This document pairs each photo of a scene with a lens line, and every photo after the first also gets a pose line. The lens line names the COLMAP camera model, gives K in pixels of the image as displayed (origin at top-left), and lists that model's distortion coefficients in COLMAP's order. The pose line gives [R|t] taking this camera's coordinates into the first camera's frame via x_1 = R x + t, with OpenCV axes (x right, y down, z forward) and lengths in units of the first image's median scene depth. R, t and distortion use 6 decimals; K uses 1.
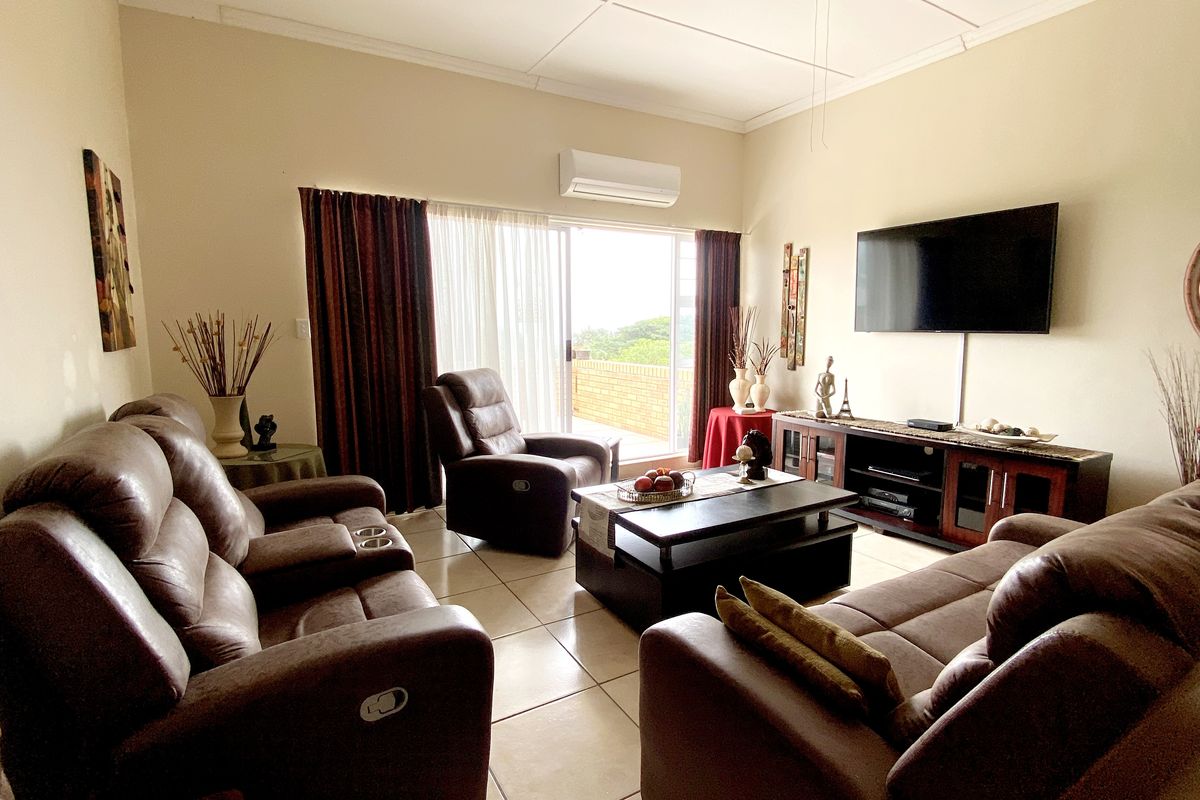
lens RADIAL K [[575.2, 0, 604.9], [0, 575.2, 394.0], [0, 0, 1]] dist [0.041577, -0.045563]
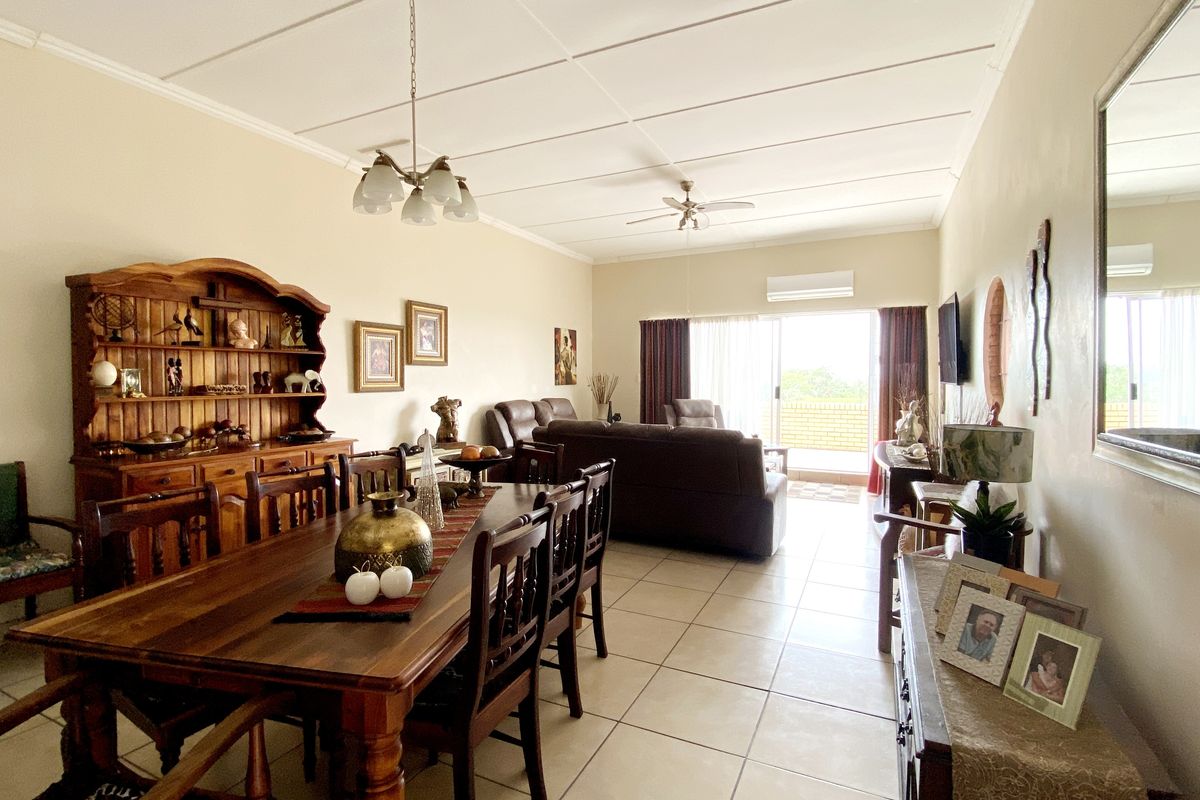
lens RADIAL K [[575.2, 0, 604.9], [0, 575.2, 394.0], [0, 0, 1]] dist [0.041577, -0.045563]
pose [[0.545375, 0.030187, -0.837648, 1.368914], [-0.099266, 0.994644, -0.028786, 0.030753], [0.832293, 0.098849, 0.545451, -0.387308]]
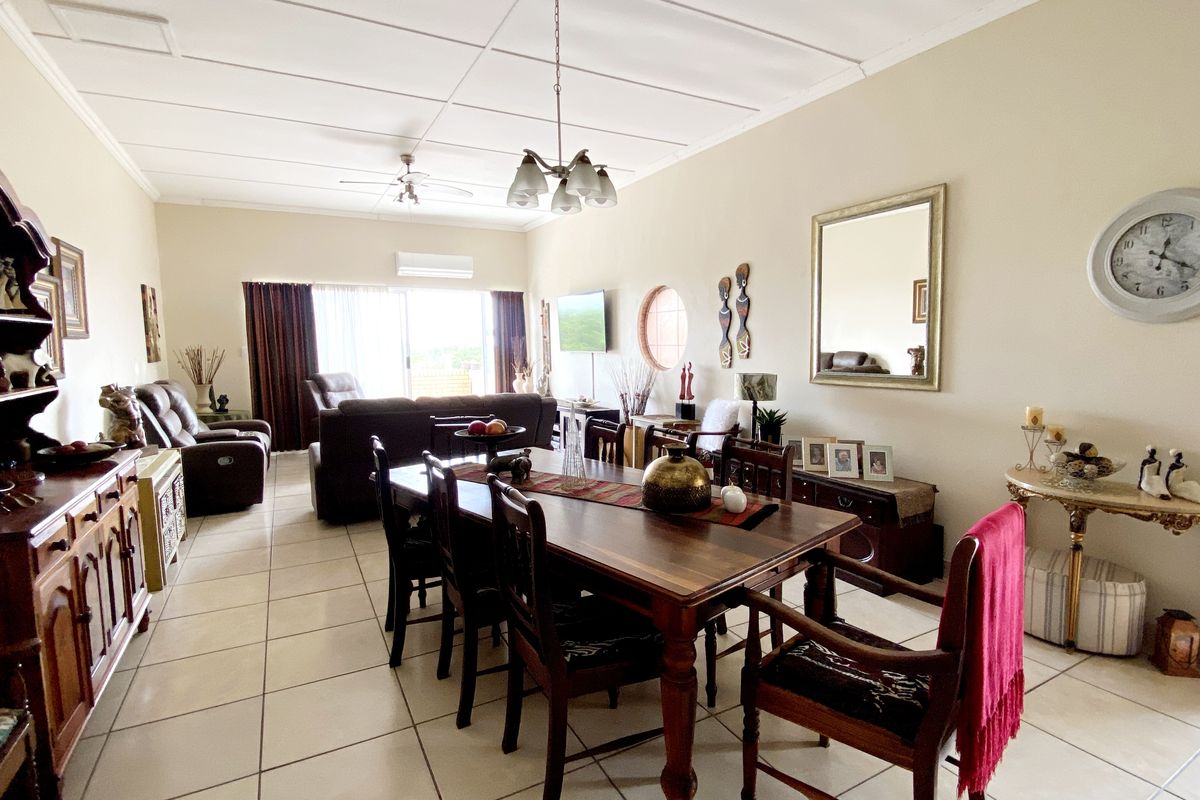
lens RADIAL K [[575.2, 0, 604.9], [0, 575.2, 394.0], [0, 0, 1]] dist [0.041577, -0.045563]
pose [[0.999501, -0.000946, -0.031578, 0.767820], [0.000170, 0.999698, -0.024585, 0.079514], [0.031592, 0.024567, 0.999199, -0.930601]]
